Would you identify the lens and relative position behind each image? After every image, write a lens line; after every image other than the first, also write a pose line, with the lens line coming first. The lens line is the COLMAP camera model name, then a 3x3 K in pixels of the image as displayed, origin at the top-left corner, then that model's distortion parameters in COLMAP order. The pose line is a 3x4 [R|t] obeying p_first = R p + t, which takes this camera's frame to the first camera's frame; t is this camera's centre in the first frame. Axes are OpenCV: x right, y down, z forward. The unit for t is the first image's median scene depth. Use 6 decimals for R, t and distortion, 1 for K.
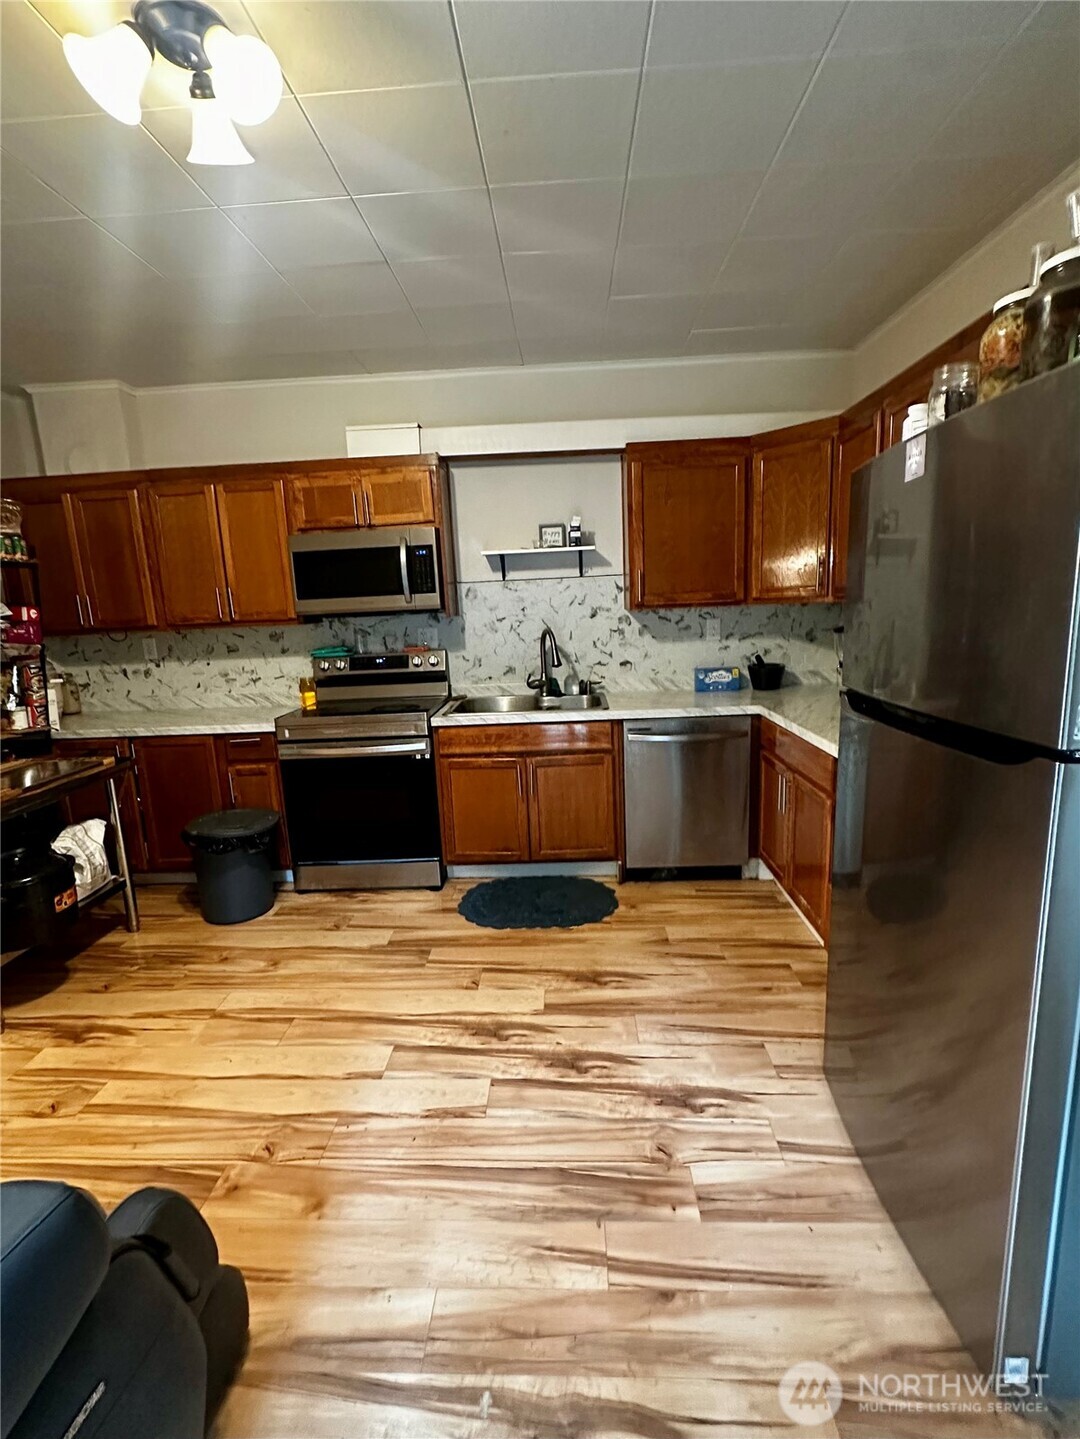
lens RADIAL K [[660.0, 0, 539.8], [0, 660.0, 720.1], [0, 0, 1]] dist [-0.005054, 0.001403]
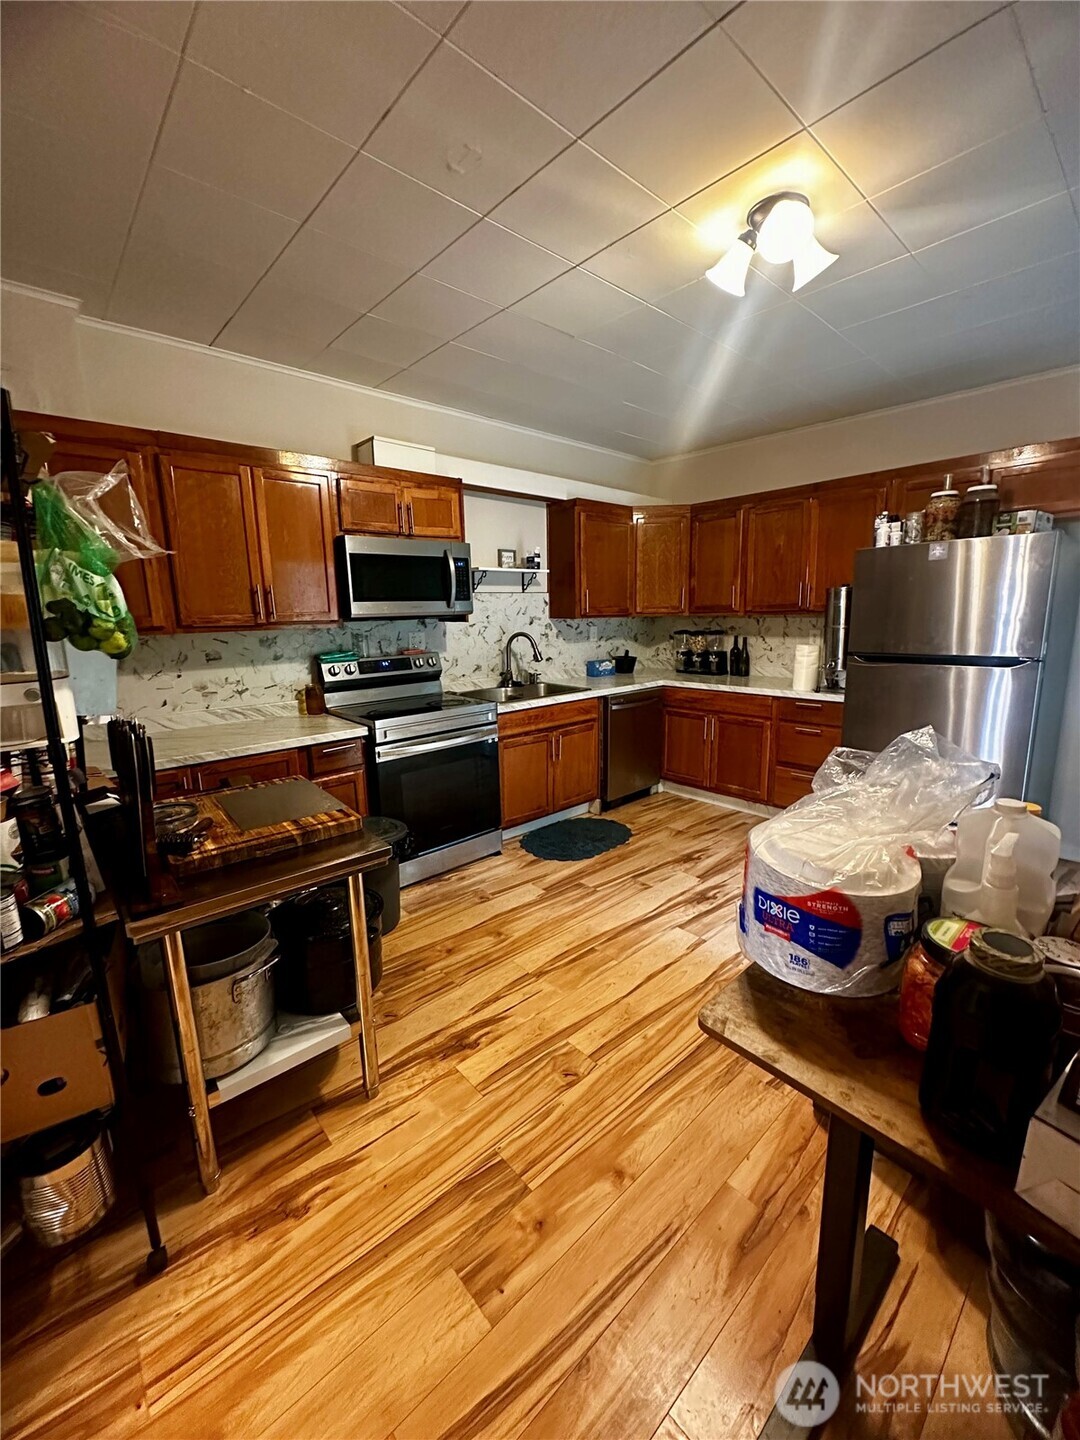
lens RADIAL K [[576.7, 0, 539.0], [0, 576.7, 721.4], [0, 0, 1]] dist [-0.006328, 0.000953]
pose [[0.716277, -0.104267, 0.689982, -0.818304], [0.111088, 0.993202, 0.034766, -0.004466], [-0.688917, 0.051747, 0.722991, 0.206671]]
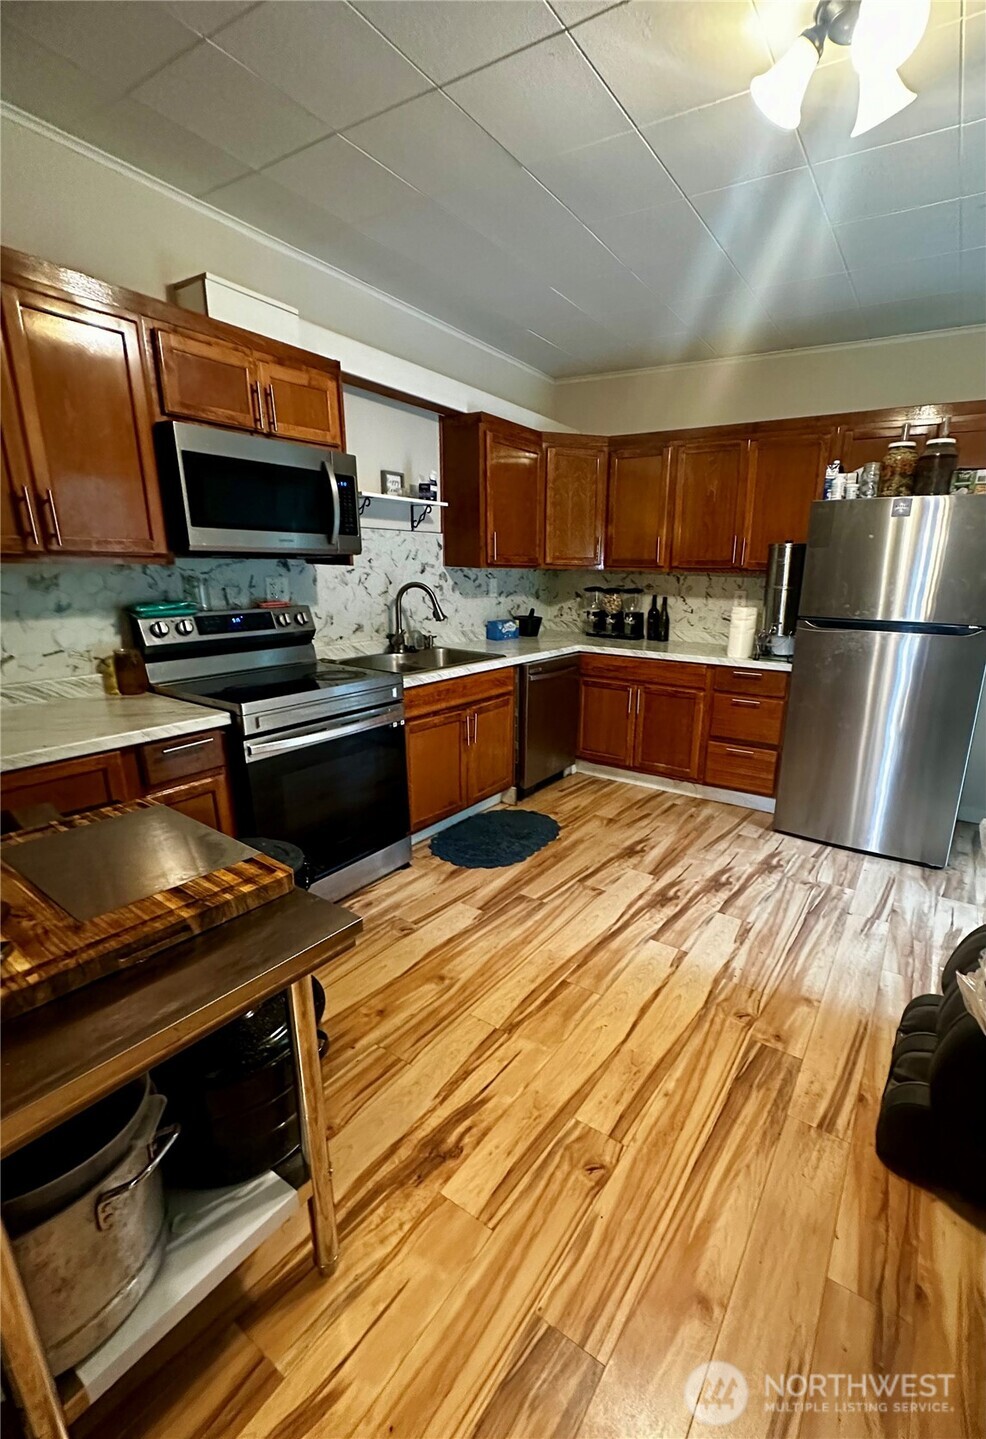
lens RADIAL K [[618.4, 0, 554.5], [0, 618.4, 742.8], [0, 0, 1]] dist [-0.008222, 0.001315]
pose [[0.488925, -0.189456, 0.851504, -0.792665], [0.109368, 0.981742, 0.155635, -0.026847], [-0.865443, 0.017033, 0.500718, 0.398004]]
